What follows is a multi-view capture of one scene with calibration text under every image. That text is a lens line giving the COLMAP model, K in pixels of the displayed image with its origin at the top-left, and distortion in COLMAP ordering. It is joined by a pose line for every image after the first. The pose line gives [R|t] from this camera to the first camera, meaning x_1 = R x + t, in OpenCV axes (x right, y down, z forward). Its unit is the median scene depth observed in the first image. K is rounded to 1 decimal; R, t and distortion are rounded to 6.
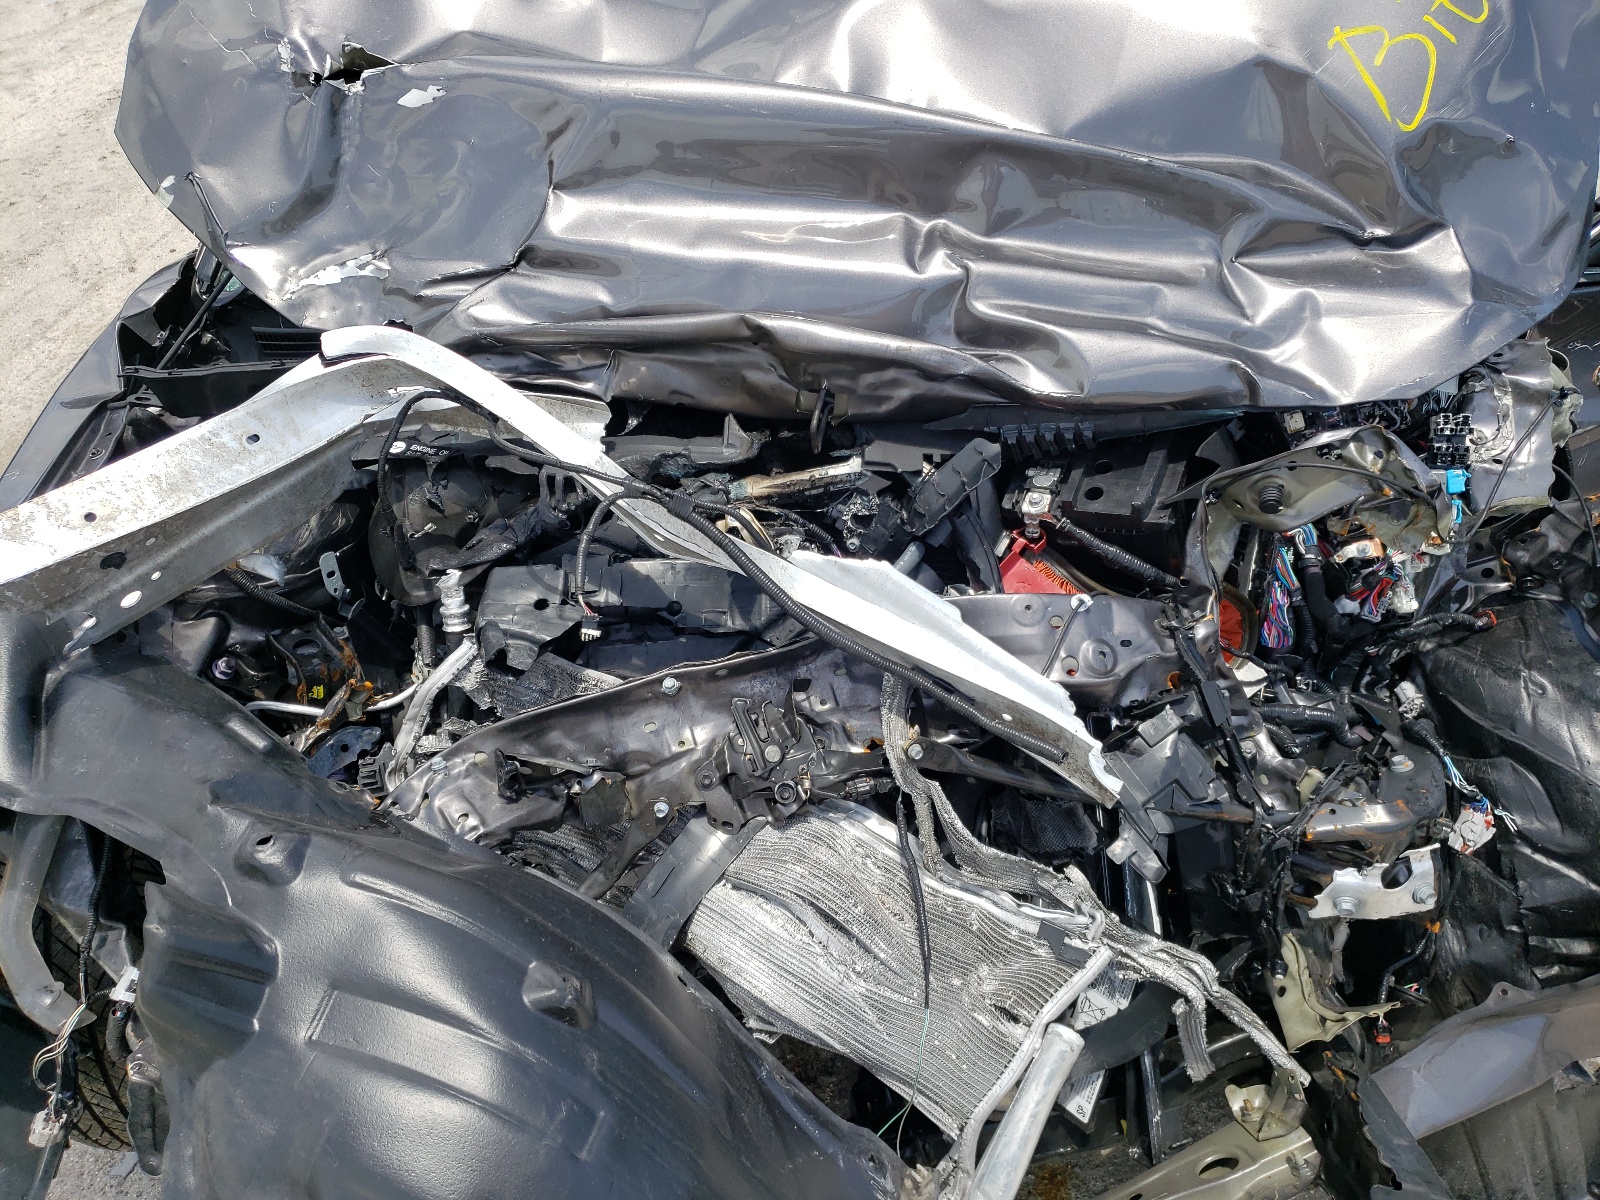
lens RADIAL K [[1273.2, 0, 800.0], [0, 1273.2, 600.0], [0, 0, 1]] dist [0.004214, 0.002319]
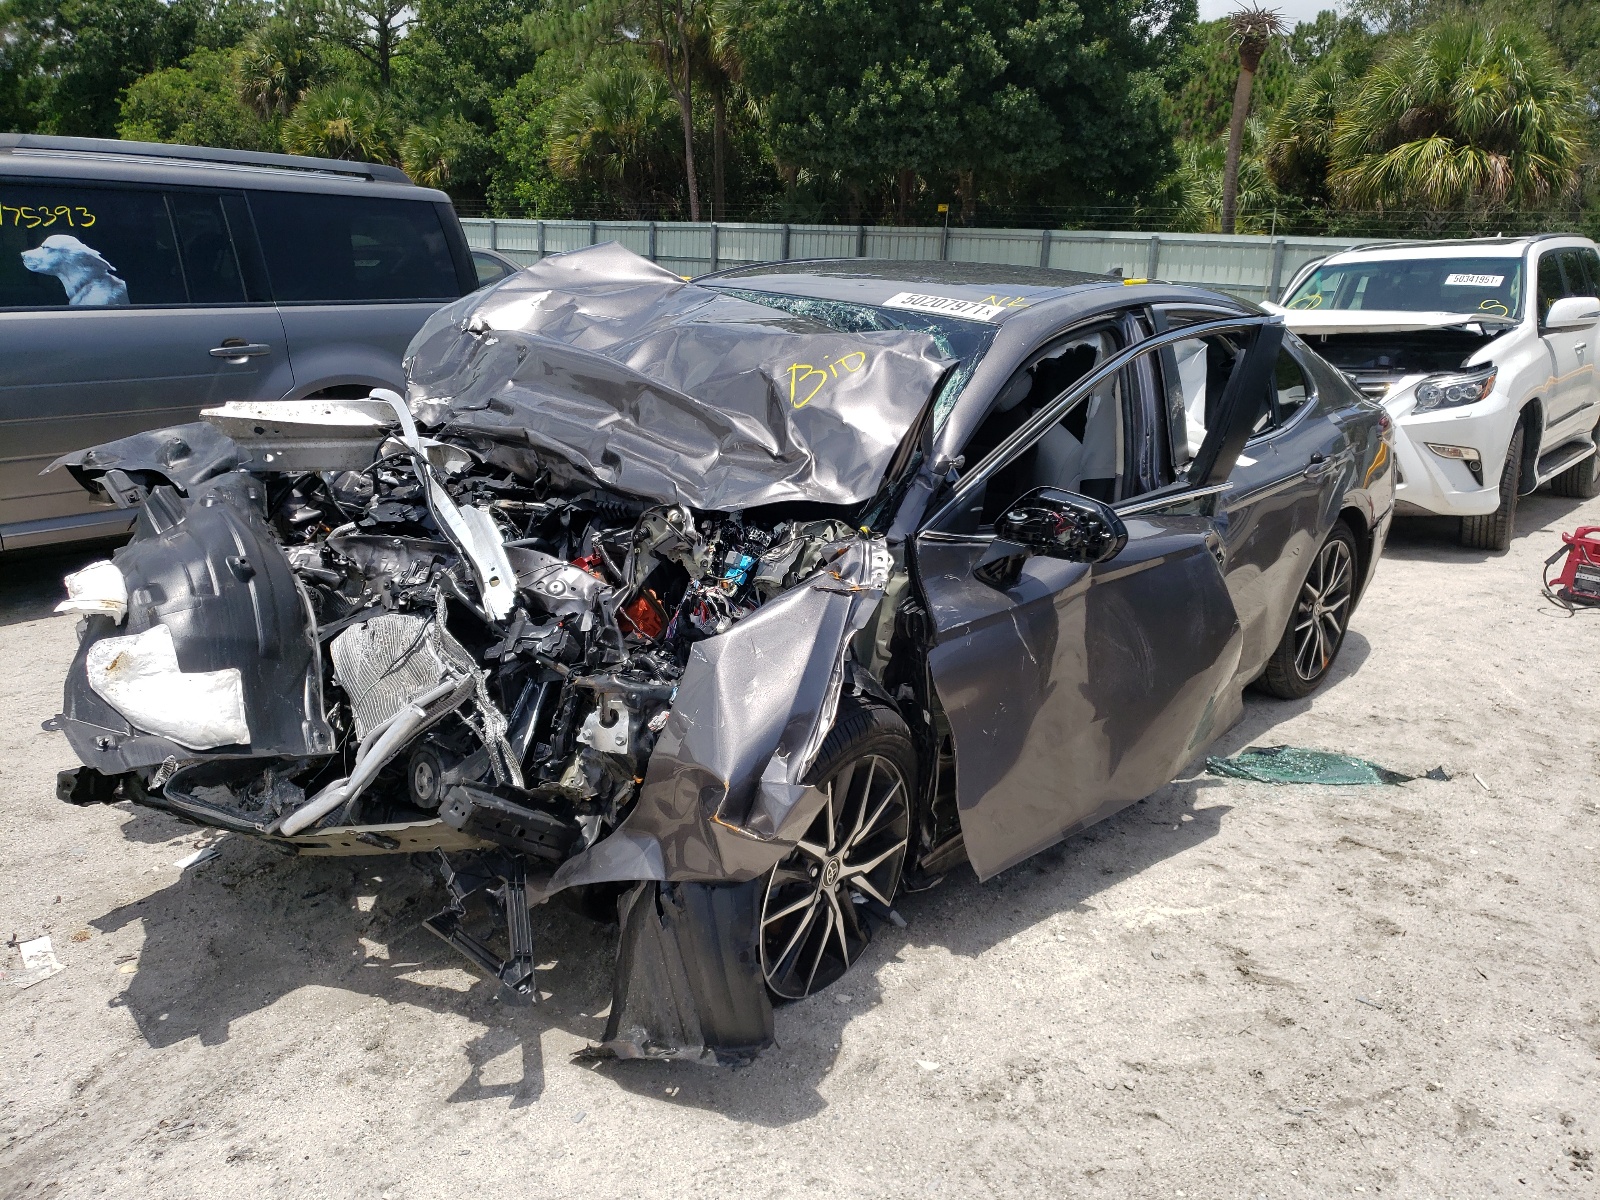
lens RADIAL K [[1214.1, 0, 800.0], [0, 1214.1, 600.0], [0, 0, 1]] dist [0.046681, -0.003165]
pose [[0.821899, 0.236733, -0.518111, 1.533300], [-0.430184, 0.854165, -0.292137, 0.447679], [0.373394, 0.462990, 0.803876, -0.407152]]
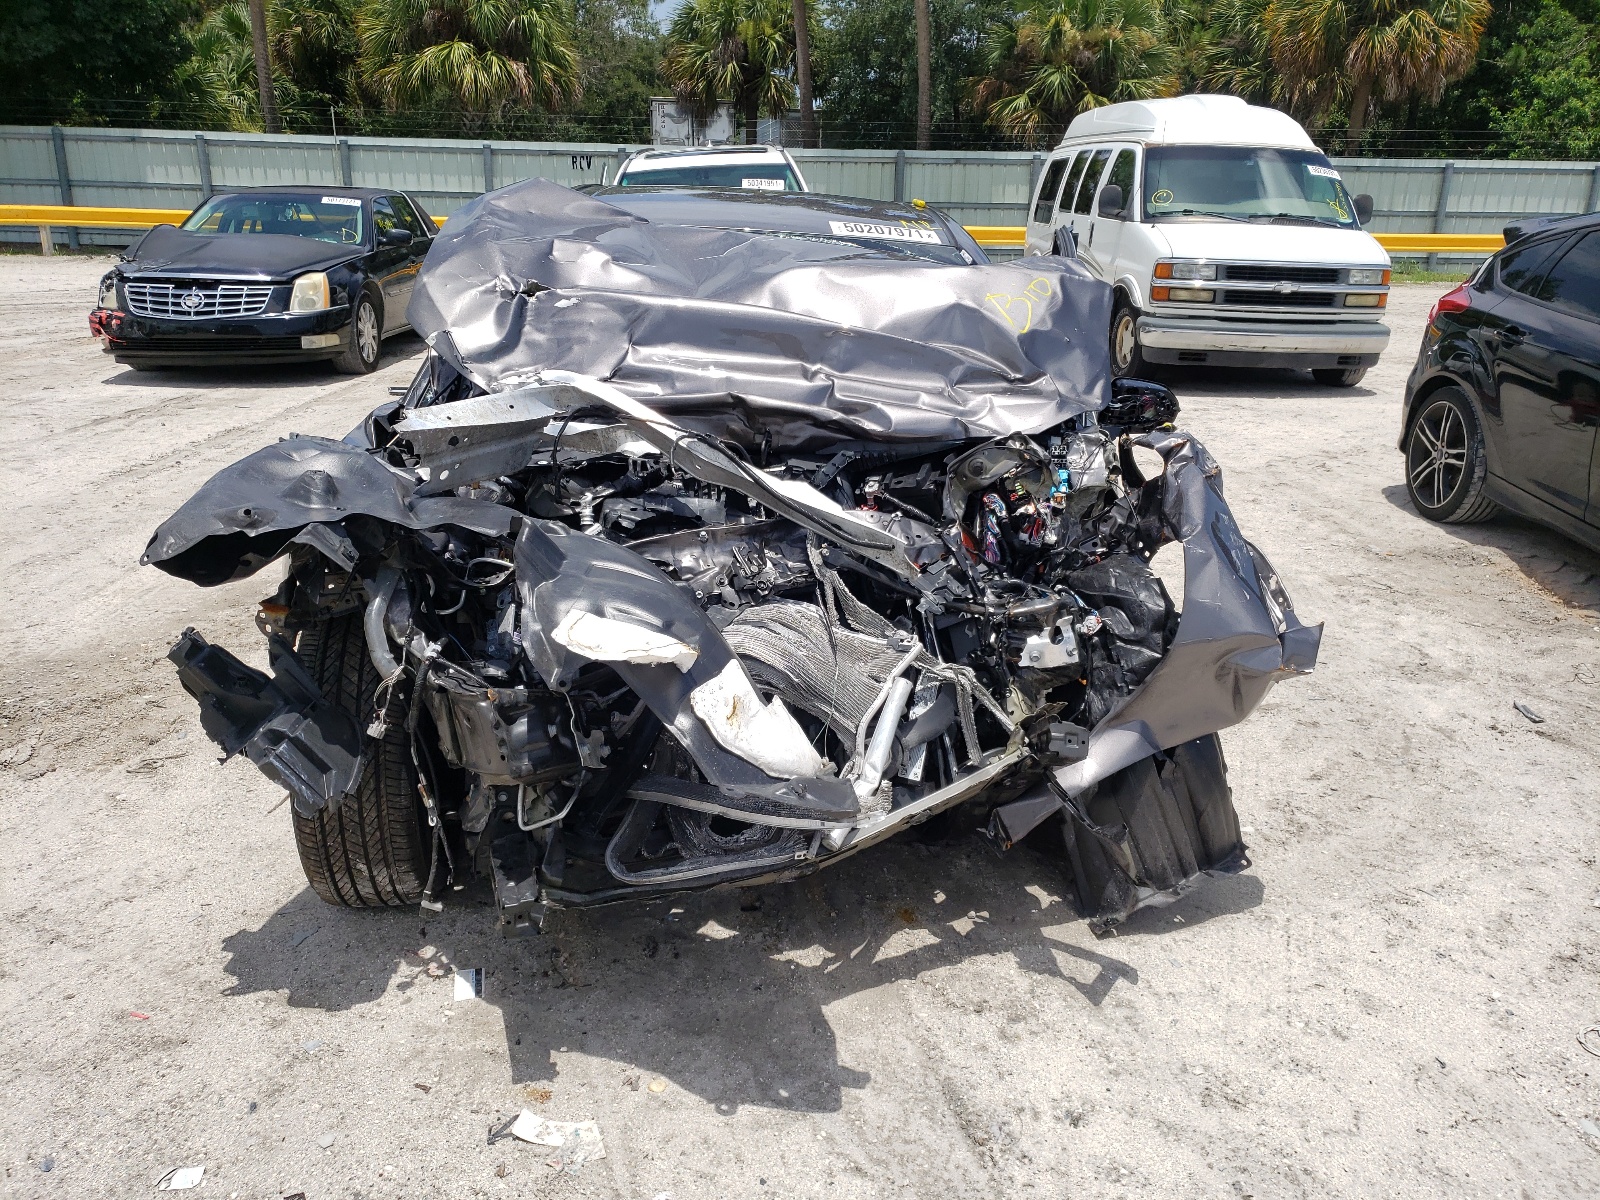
lens RADIAL K [[1215.2, 0, 800.0], [0, 1215.2, 600.0], [0, 0, 1]] dist [0.087785, -0.089528]
pose [[0.987776, 0.016075, 0.155049, -0.234313], [0.042908, 0.928202, -0.369593, 0.834173], [-0.149858, 0.371728, 0.916166, -0.727204]]
